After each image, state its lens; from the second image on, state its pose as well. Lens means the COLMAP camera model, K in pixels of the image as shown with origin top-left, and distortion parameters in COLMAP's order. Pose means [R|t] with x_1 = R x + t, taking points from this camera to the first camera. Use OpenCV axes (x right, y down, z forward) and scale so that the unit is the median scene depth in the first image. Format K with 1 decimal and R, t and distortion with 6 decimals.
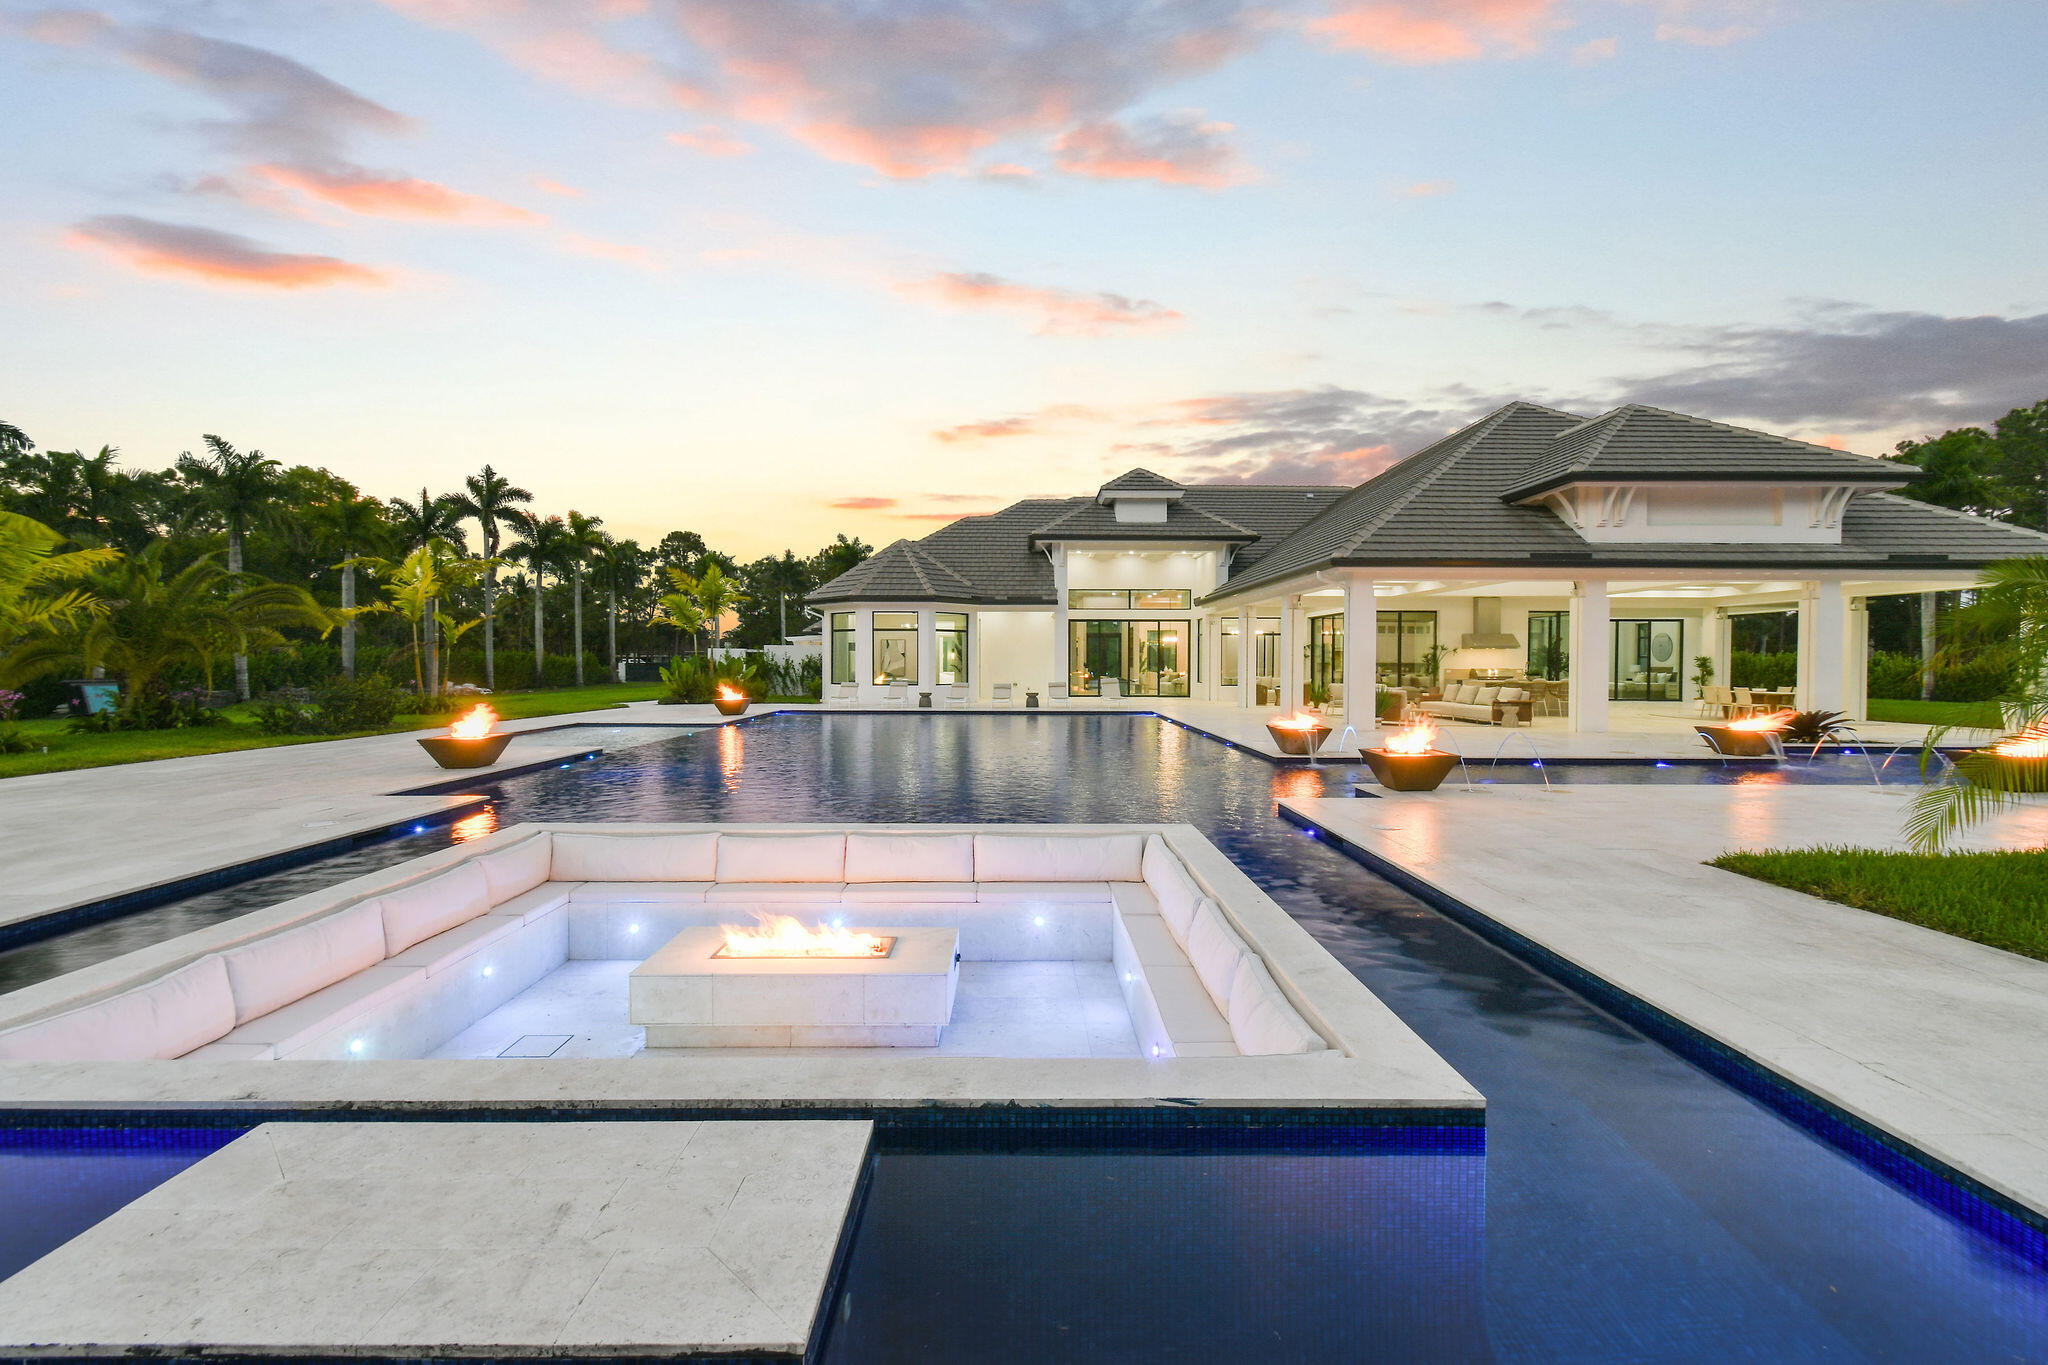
lens RADIAL K [[910.2, 0, 1022.9], [0, 910.2, 675.8], [0, 0, 1]] dist [0.001424, 0.000828]
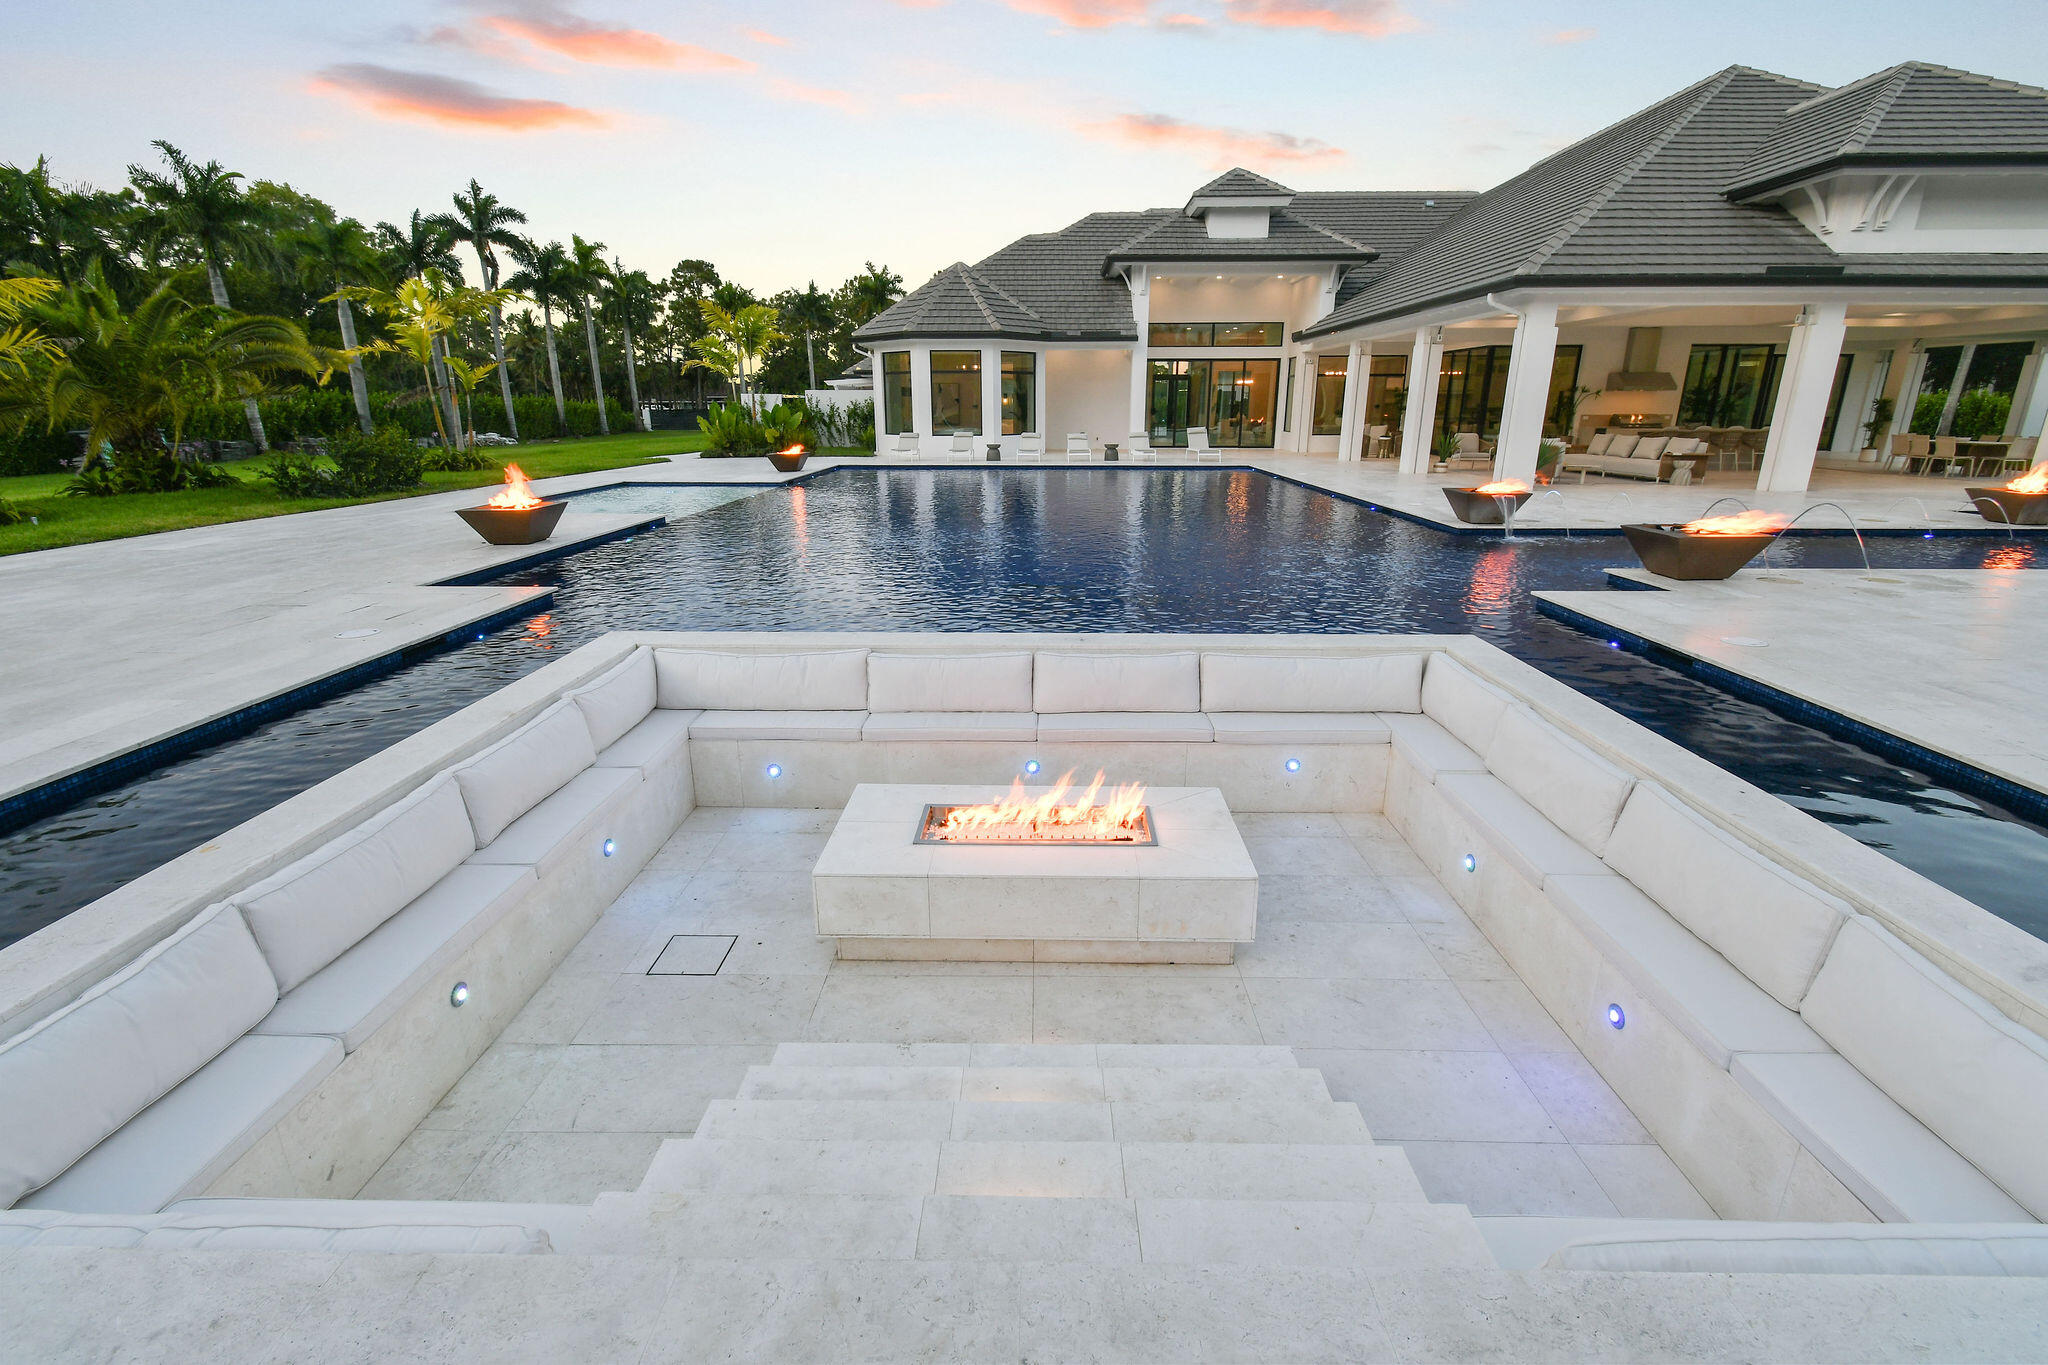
lens RADIAL K [[906.1, 0, 1028.8], [0, 906.1, 673.3], [0, 0, 1]] dist [0.003762, -0.000481]
pose [[0.999687, 0.003926, -0.024713, -0.042785], [0.002829, 0.963556, 0.267492, -0.002886], [0.024863, -0.267478, 0.963243, 0.062097]]
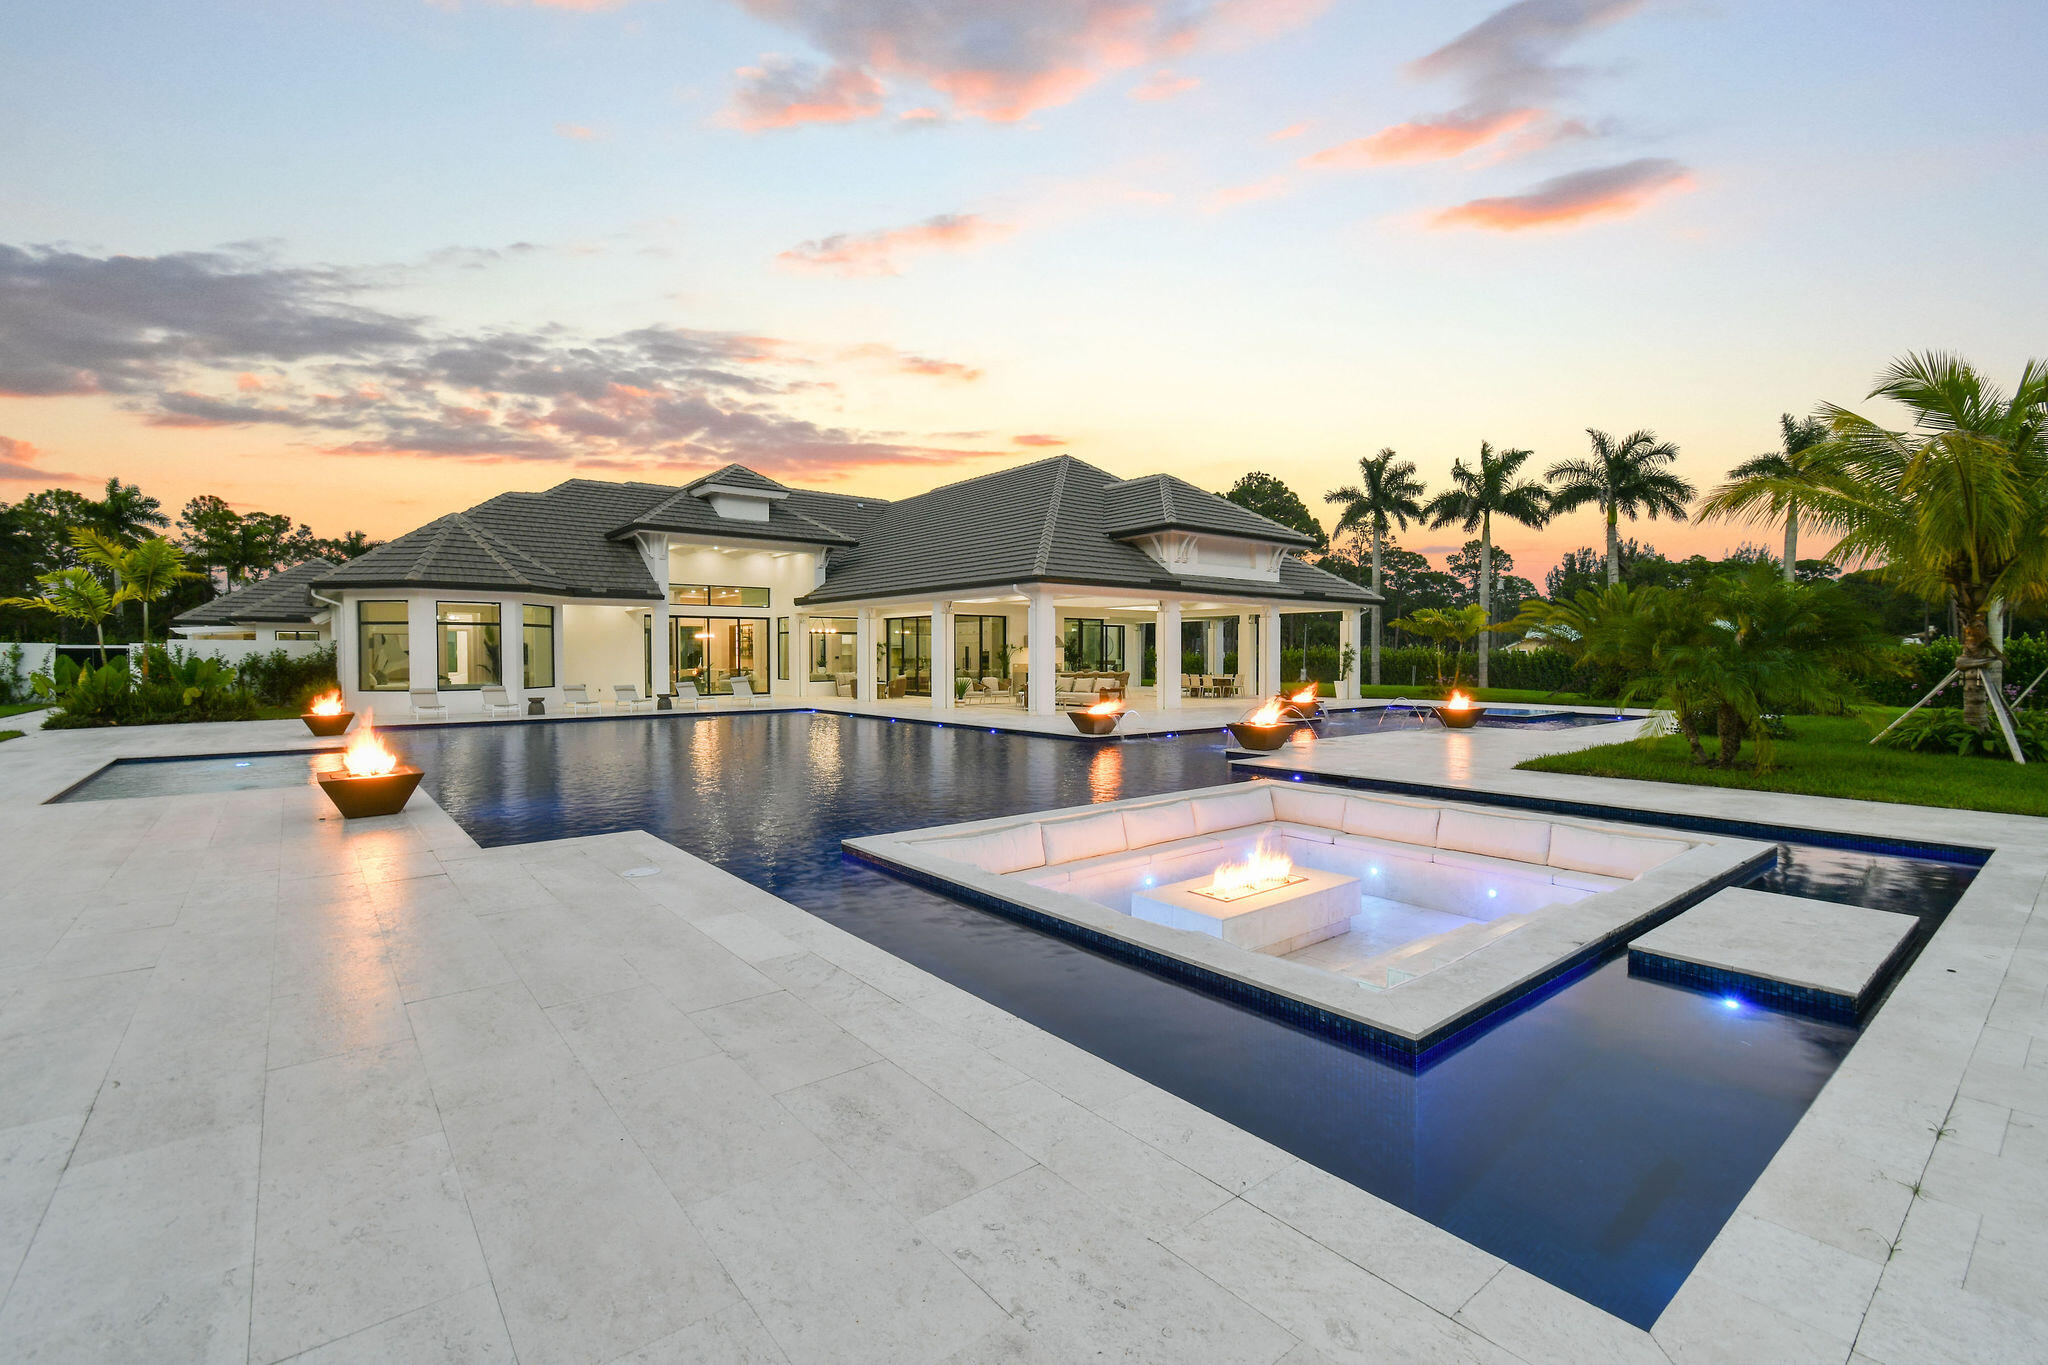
lens RADIAL K [[906.1, 0, 1028.8], [0, 906.1, 673.3], [0, 0, 1]] dist [0.003762, -0.000481]
pose [[0.776300, -0.017189, 0.630129, -0.249878], [0.014374, 0.999851, 0.009565, -0.005416], [-0.630199, 0.001632, 0.776432, 0.033393]]
